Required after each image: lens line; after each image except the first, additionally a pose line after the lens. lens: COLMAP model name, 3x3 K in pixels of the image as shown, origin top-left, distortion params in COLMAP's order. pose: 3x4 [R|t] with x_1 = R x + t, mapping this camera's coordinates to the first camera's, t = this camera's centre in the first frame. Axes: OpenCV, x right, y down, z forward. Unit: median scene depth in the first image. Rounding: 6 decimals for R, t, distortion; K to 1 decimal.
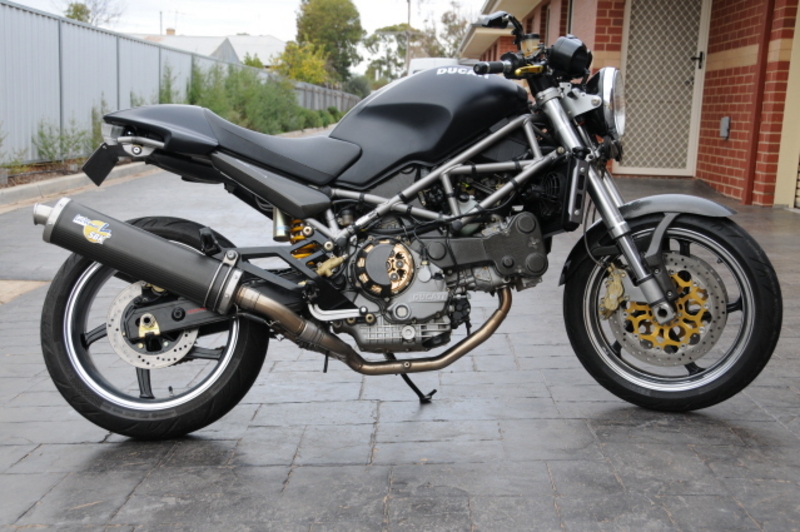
lens RADIAL K [[990.7, 0, 395.2], [0, 990.7, 267.5], [0, 0, 1]] dist [0.079341, 0.000000]
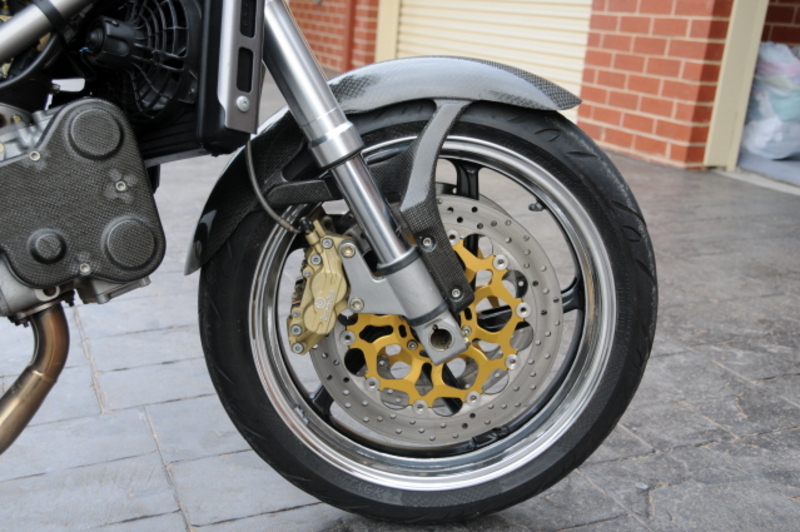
lens RADIAL K [[887.6, 0, 396.6], [0, 887.6, 265.0], [0, 0, 1]] dist [-0.002762, 0.000000]
pose [[0.901202, -0.081414, 0.425684, 0.089435], [0.017138, 0.988124, 0.152701, -0.043241], [-0.433061, -0.130319, 0.891894, 0.658547]]
